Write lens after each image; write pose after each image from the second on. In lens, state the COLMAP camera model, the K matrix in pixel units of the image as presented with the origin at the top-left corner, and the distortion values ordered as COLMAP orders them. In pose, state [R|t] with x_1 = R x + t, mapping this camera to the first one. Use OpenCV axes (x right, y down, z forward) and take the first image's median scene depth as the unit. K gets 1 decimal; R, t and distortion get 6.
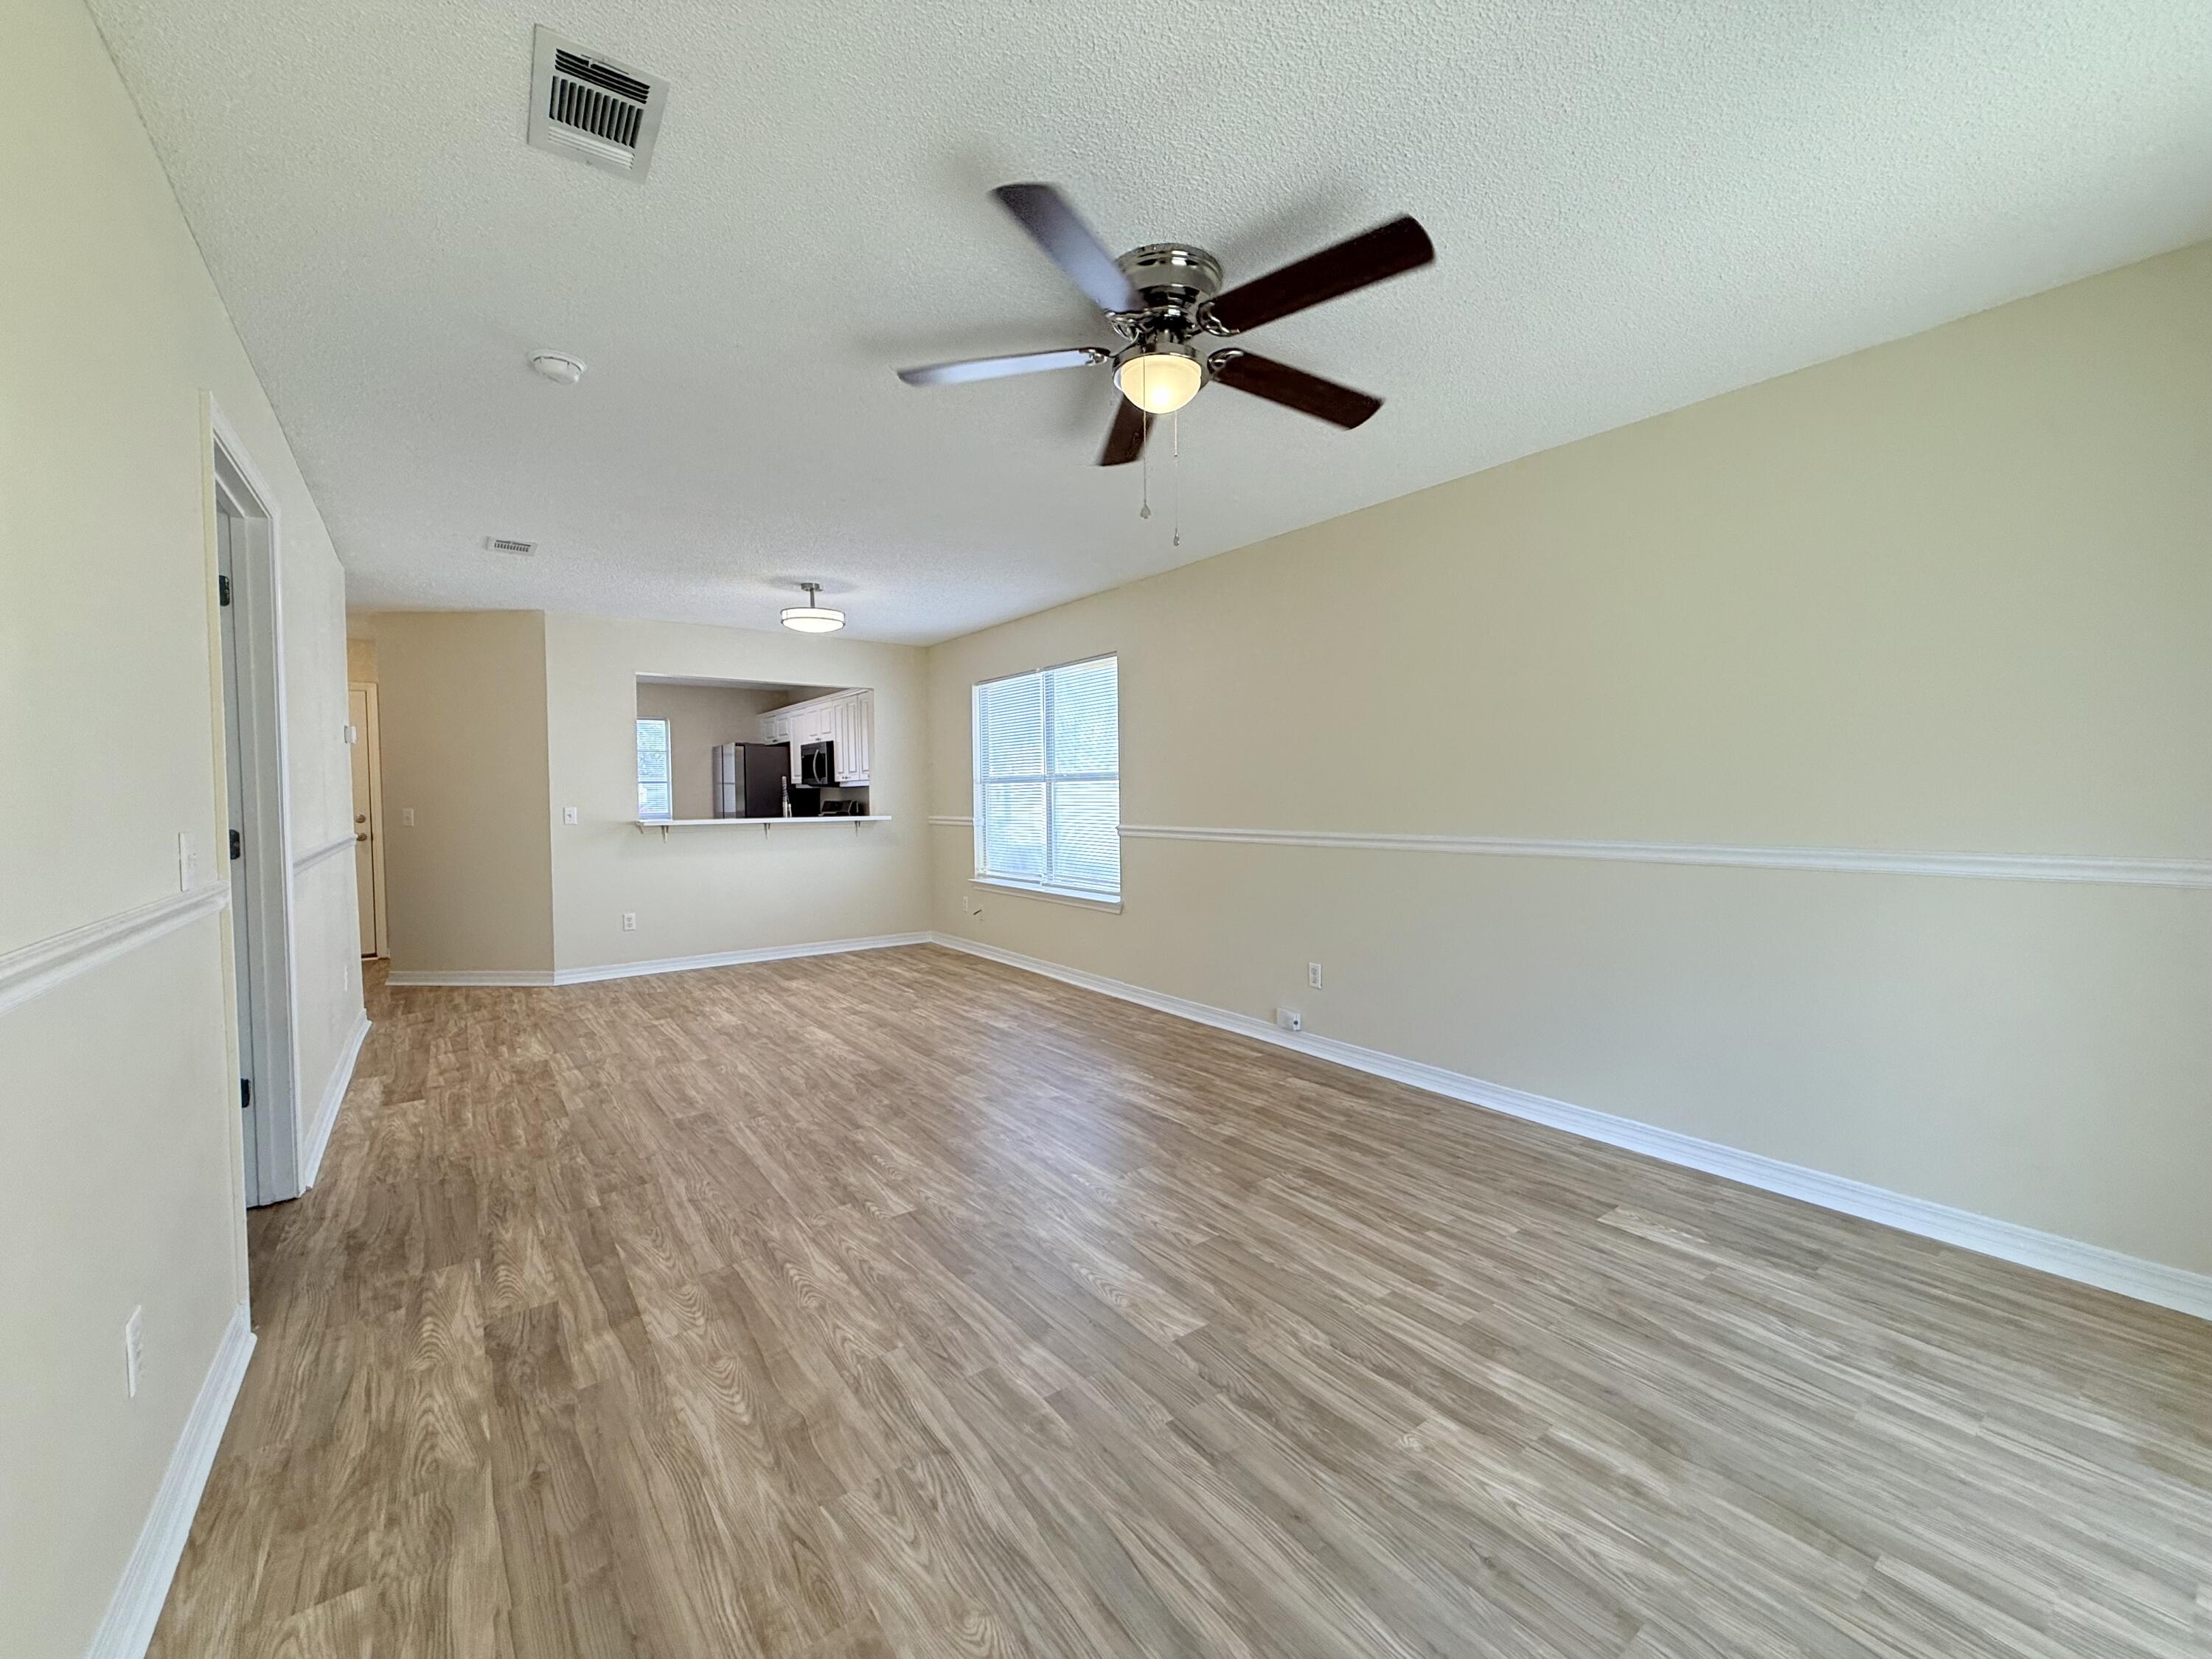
lens RADIAL K [[894.0, 0, 1104.4], [0, 894.0, 827.5], [0, 0, 1]] dist [0.001553, 0.000445]
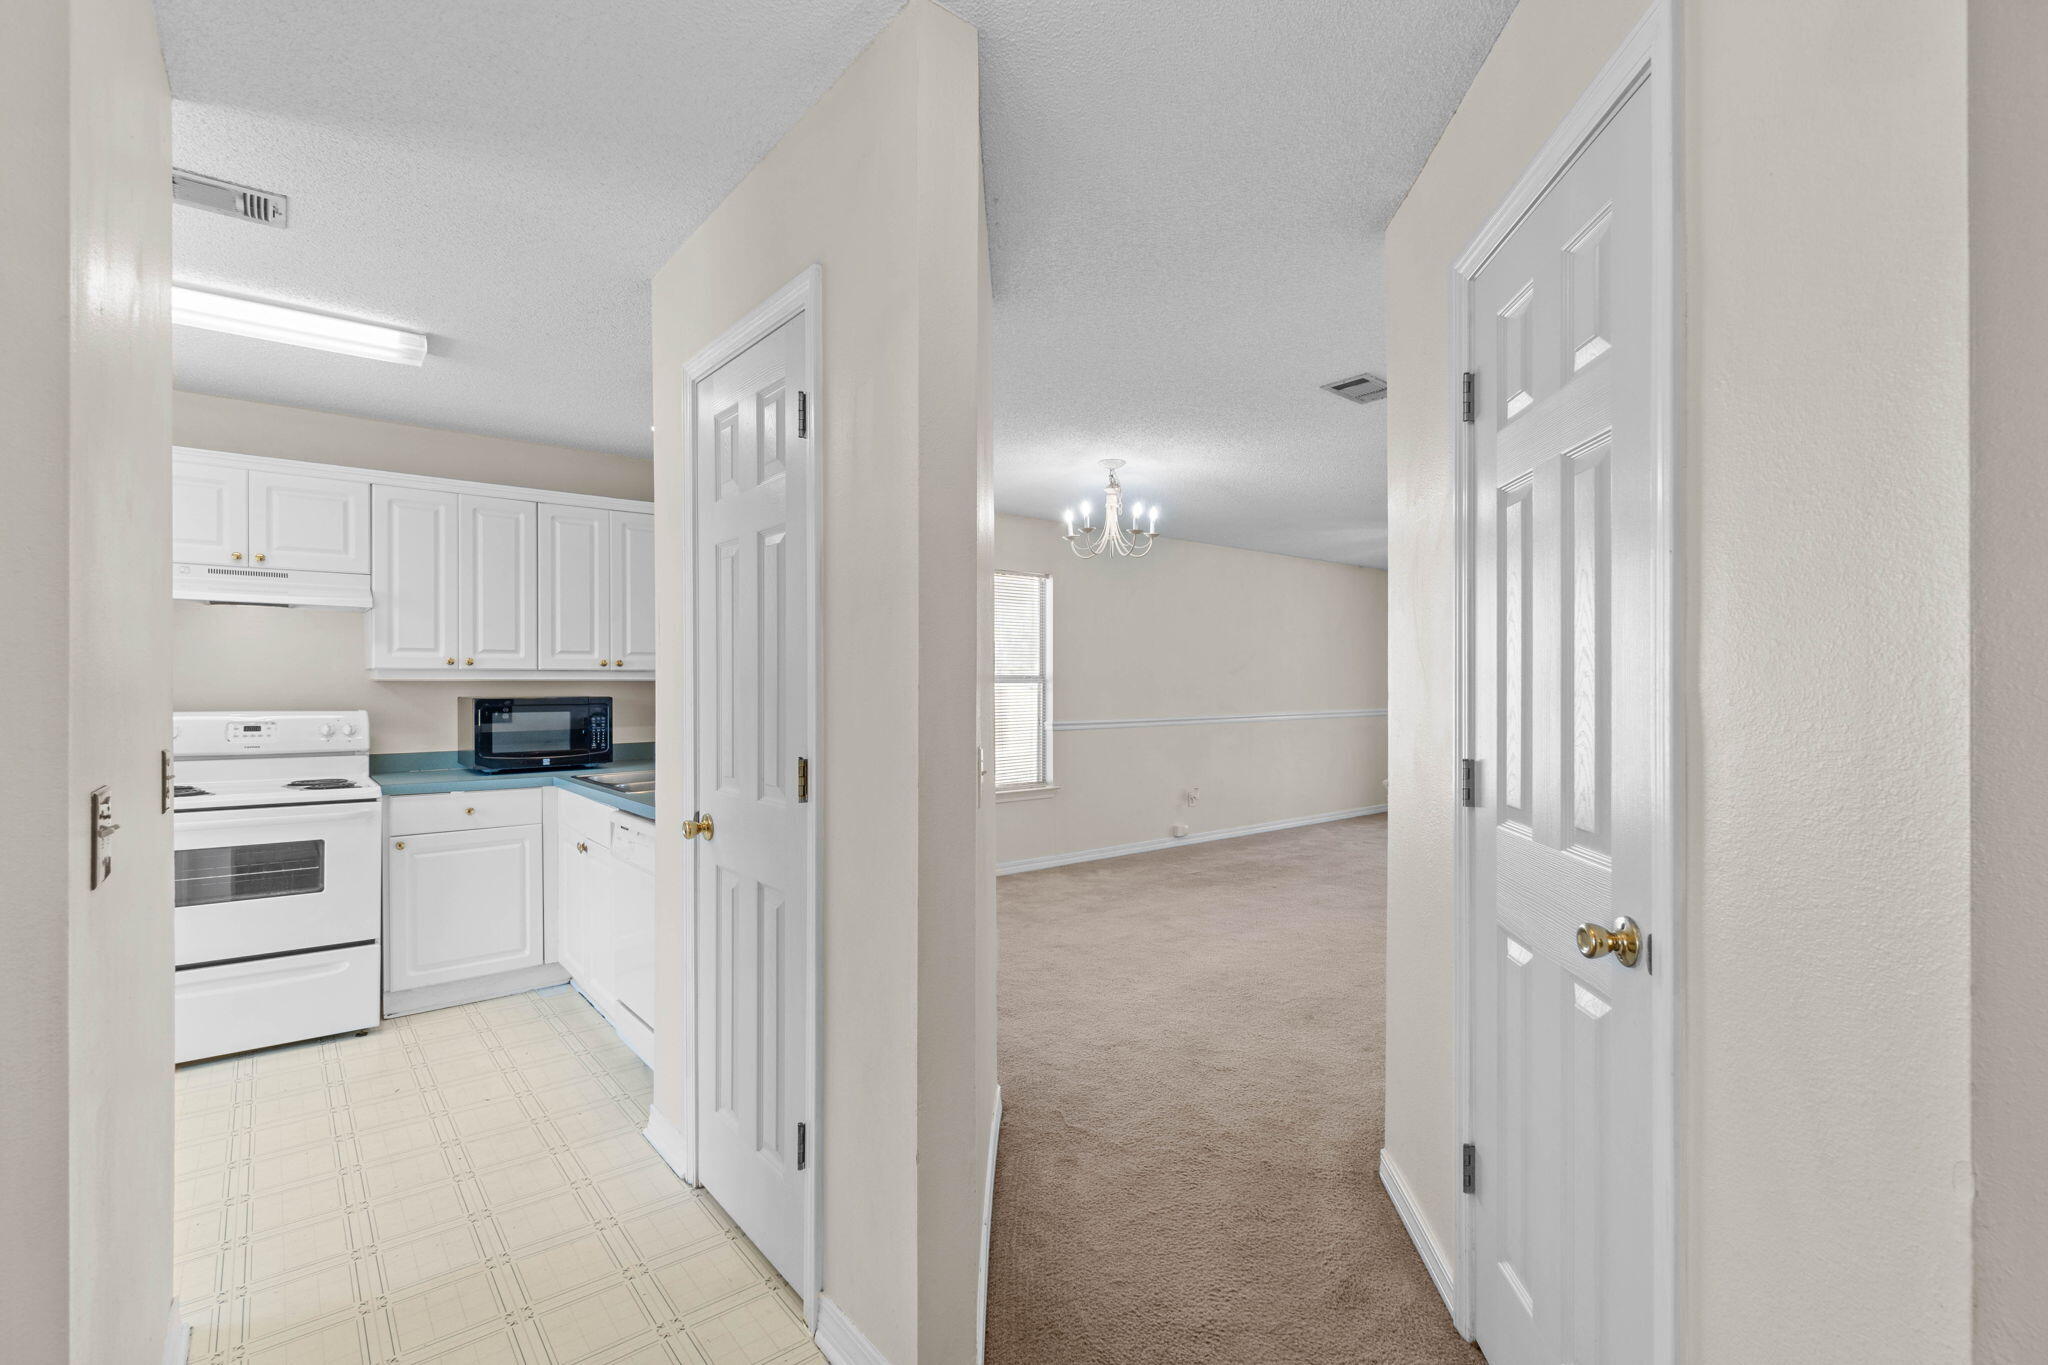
lens RADIAL K [[925.3, 0, 1018.6], [0, 925.3, 688.1], [0, 0, 1]] dist [0.000657, 0.000068]
pose [[-0.049016, 0.008691, 0.998760, -1.681100], [0.038124, 0.999250, -0.006824, -0.054628], [-0.998070, 0.037742, -0.049311, 1.543577]]
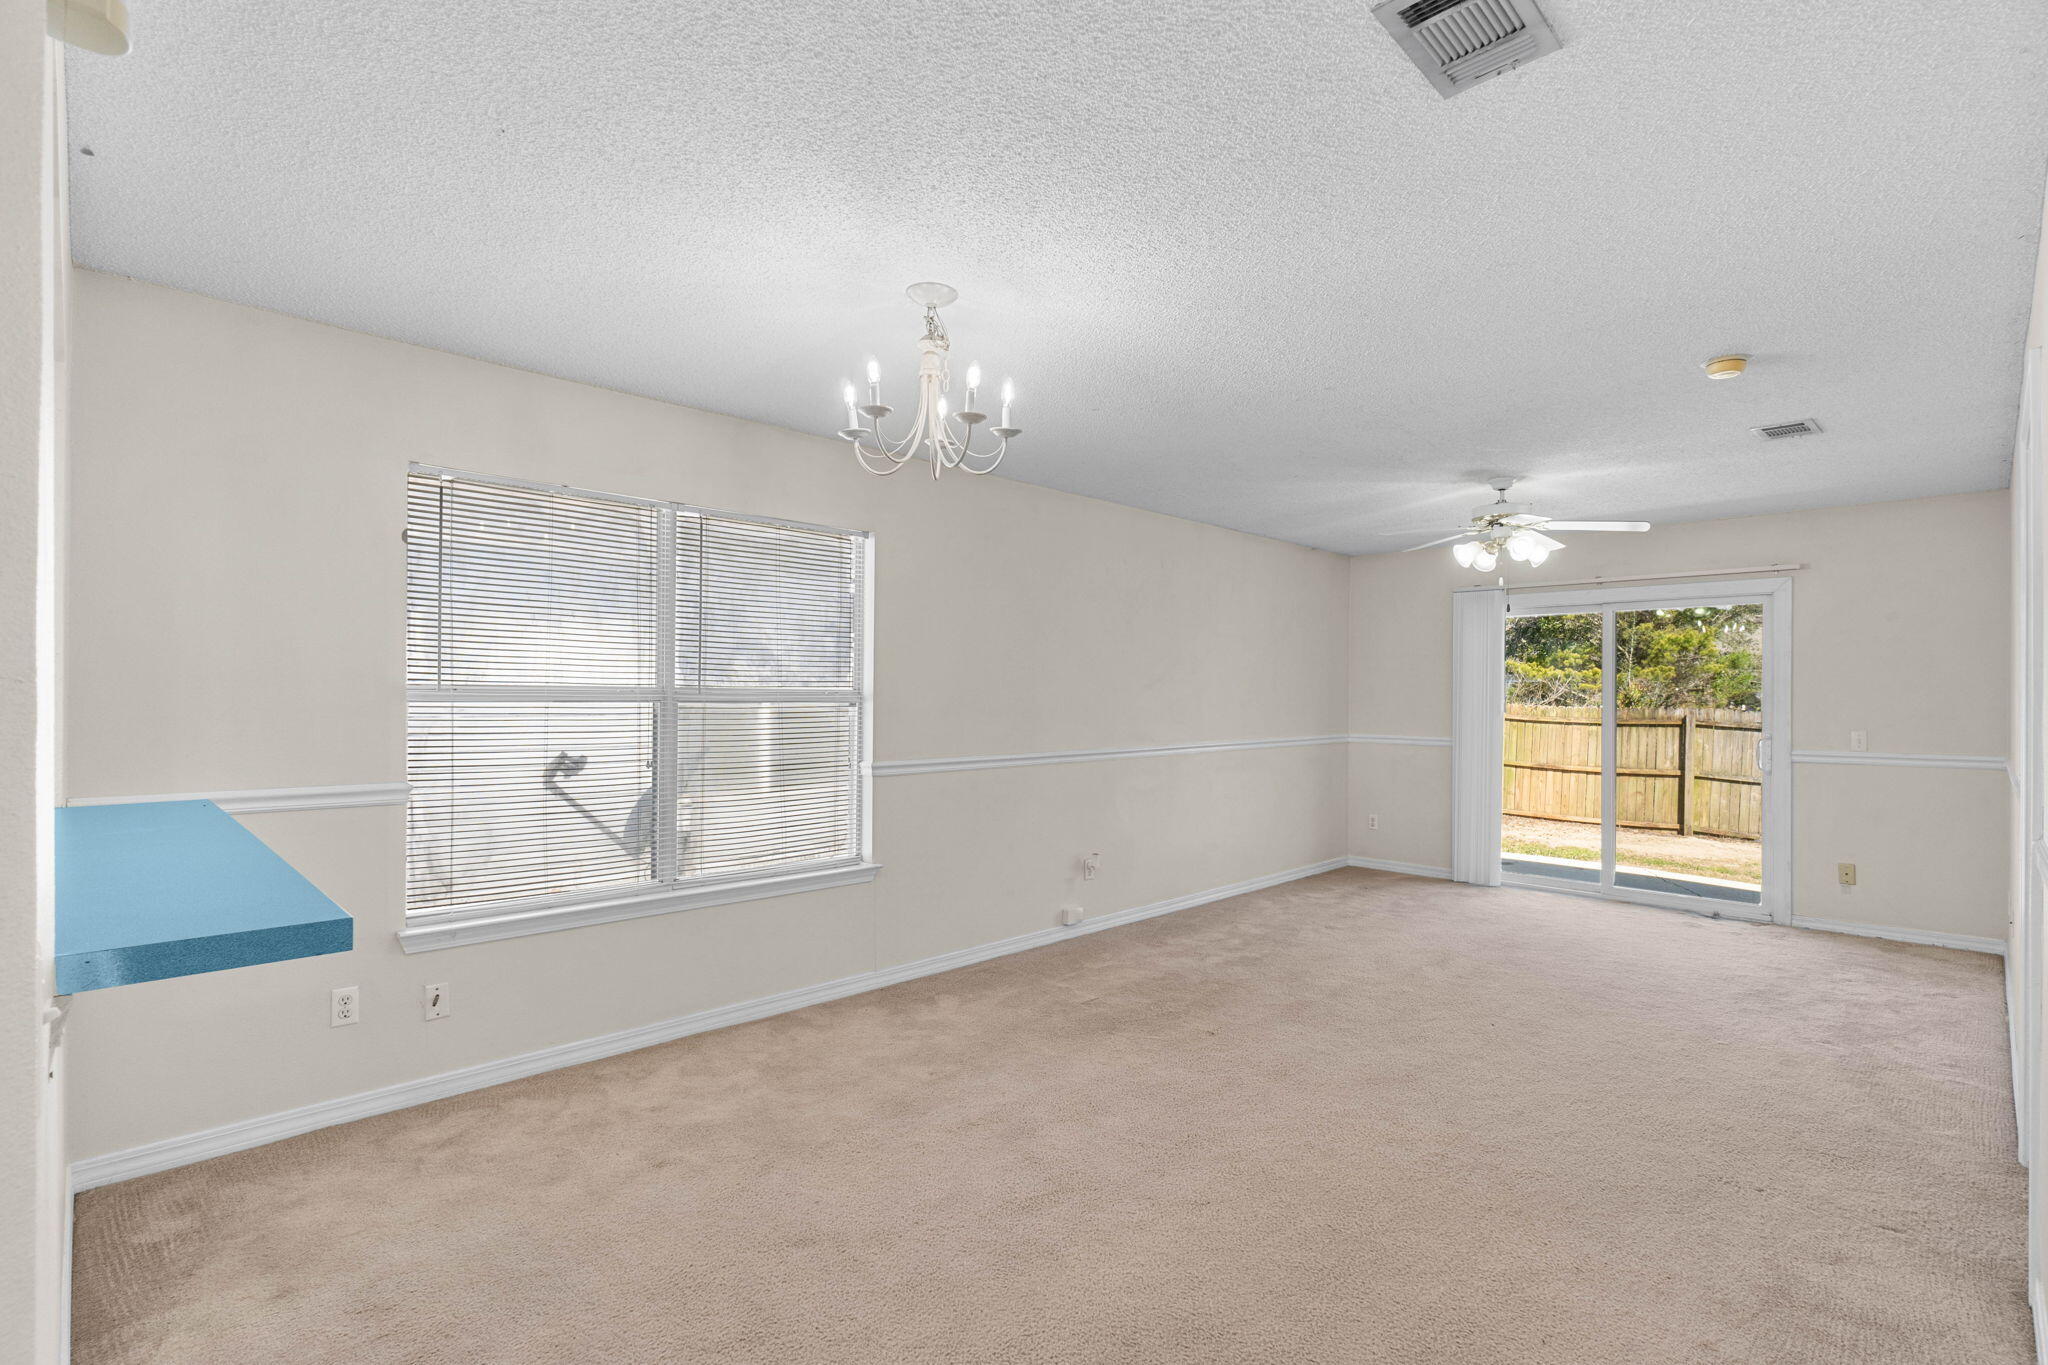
lens RADIAL K [[954.8, 0, 1030.7], [0, 954.8, 697.4], [0, 0, 1]] dist [-0.003304, -0.000410]
pose [[-0.157186, 0.006548, 0.987547, -1.116225], [0.028681, 0.999586, -0.002062, -0.071606], [-0.987152, 0.027999, -0.157309, 1.388309]]
